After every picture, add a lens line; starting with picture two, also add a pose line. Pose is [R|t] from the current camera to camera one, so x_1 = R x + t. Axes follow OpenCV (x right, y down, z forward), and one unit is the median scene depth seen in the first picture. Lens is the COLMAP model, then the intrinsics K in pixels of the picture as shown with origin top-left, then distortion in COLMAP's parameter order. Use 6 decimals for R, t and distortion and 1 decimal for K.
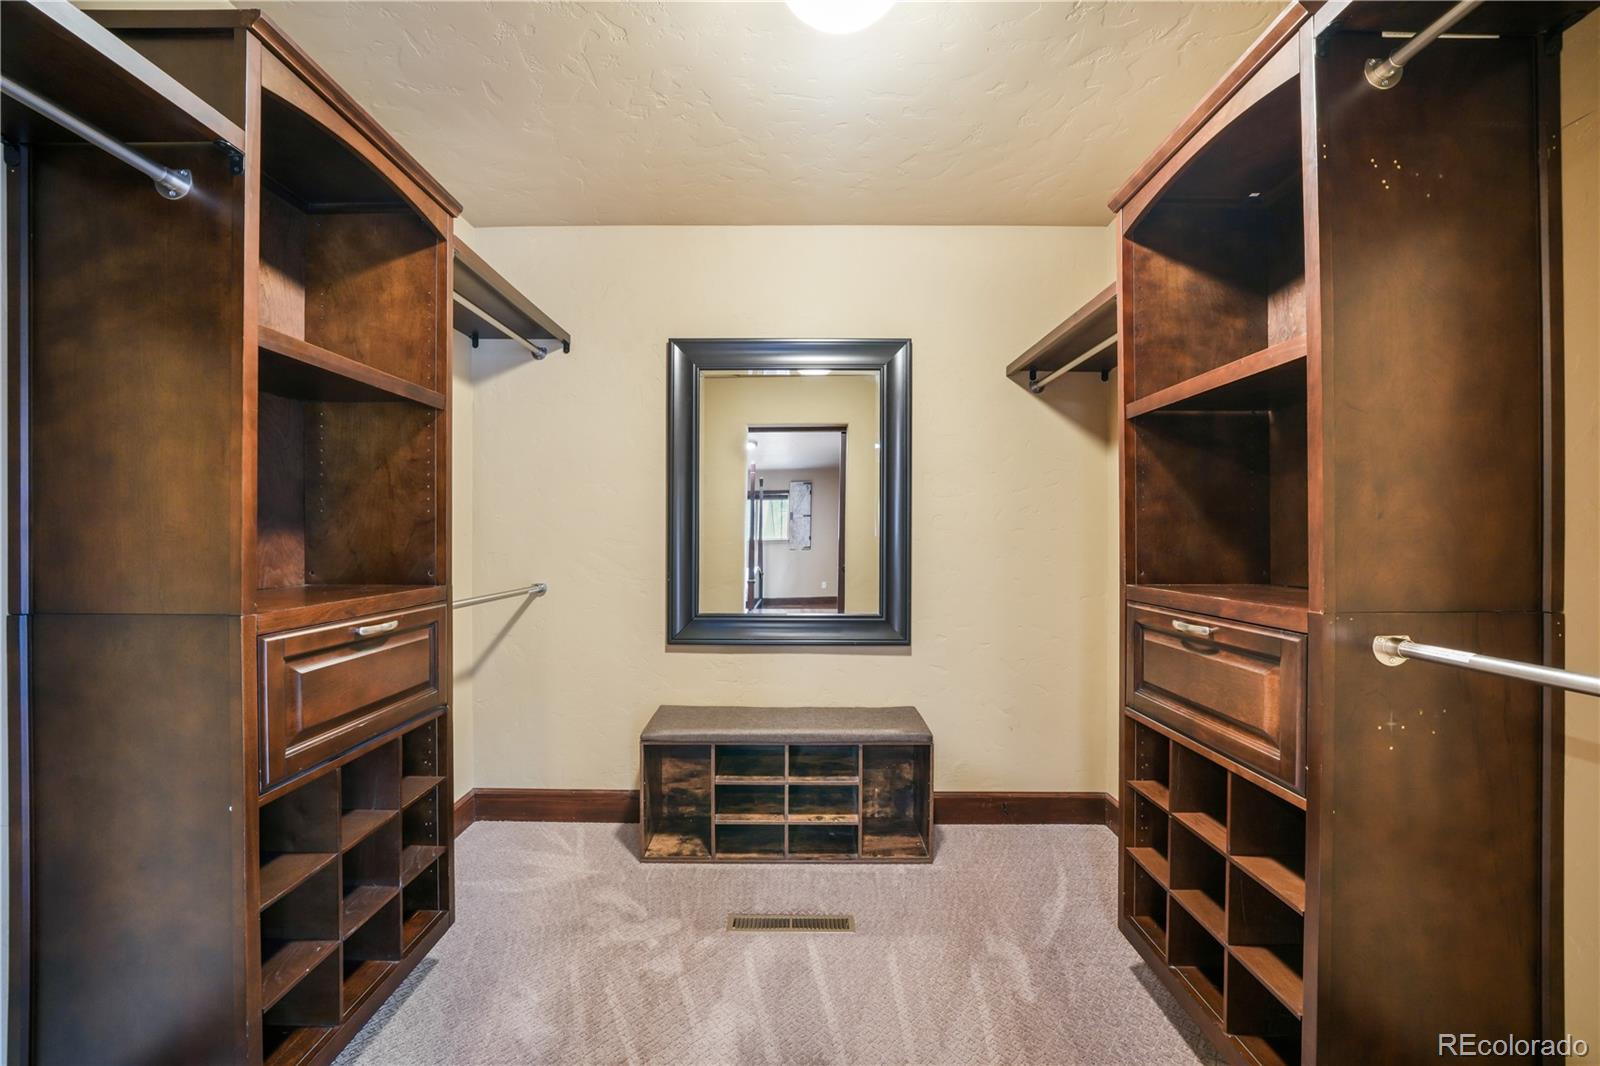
lens RADIAL K [[587.6, 0, 797.9], [0, 587.6, 539.0], [0, 0, 1]] dist [-0.012383, -0.000083]
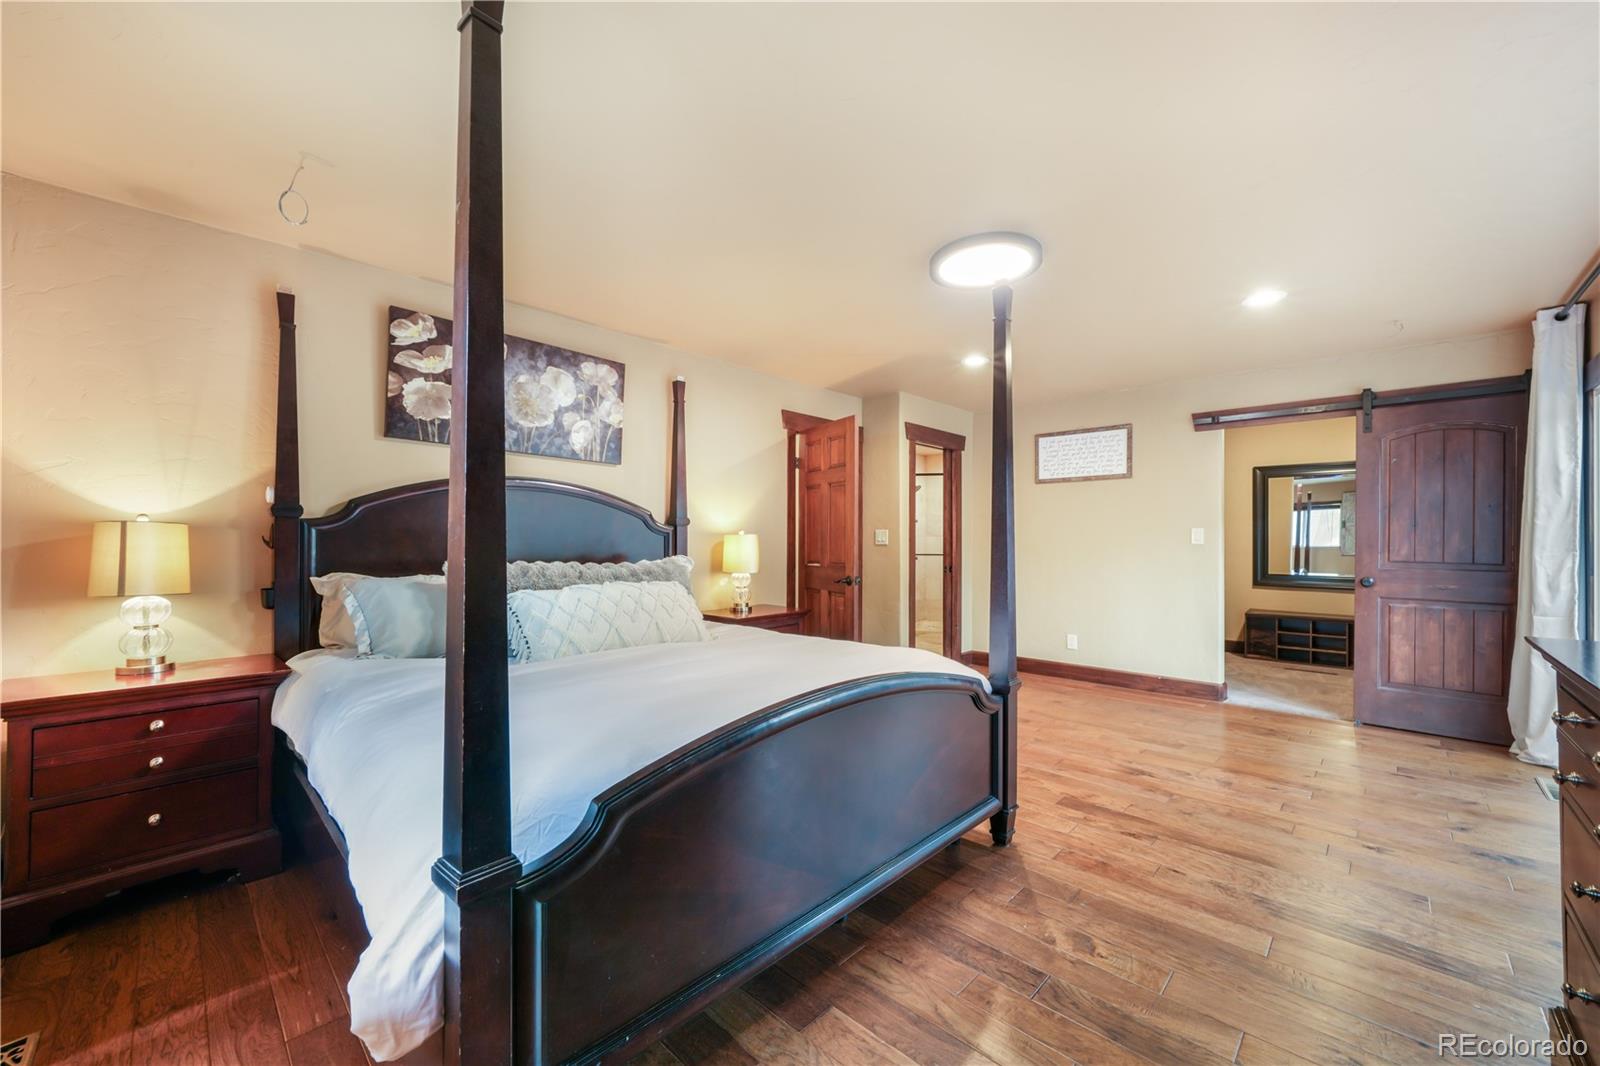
lens RADIAL K [[587.6, 0, 812.4], [0, 587.6, 546.3], [0, 0, 1]] dist [-0.012383, -0.000083]
pose [[0.712665, -0.001540, -0.701502, 0.048883], [0.000912, 0.999999, -0.001268, 0.002493], [0.701503, 0.000264, 0.712666, -0.546069]]
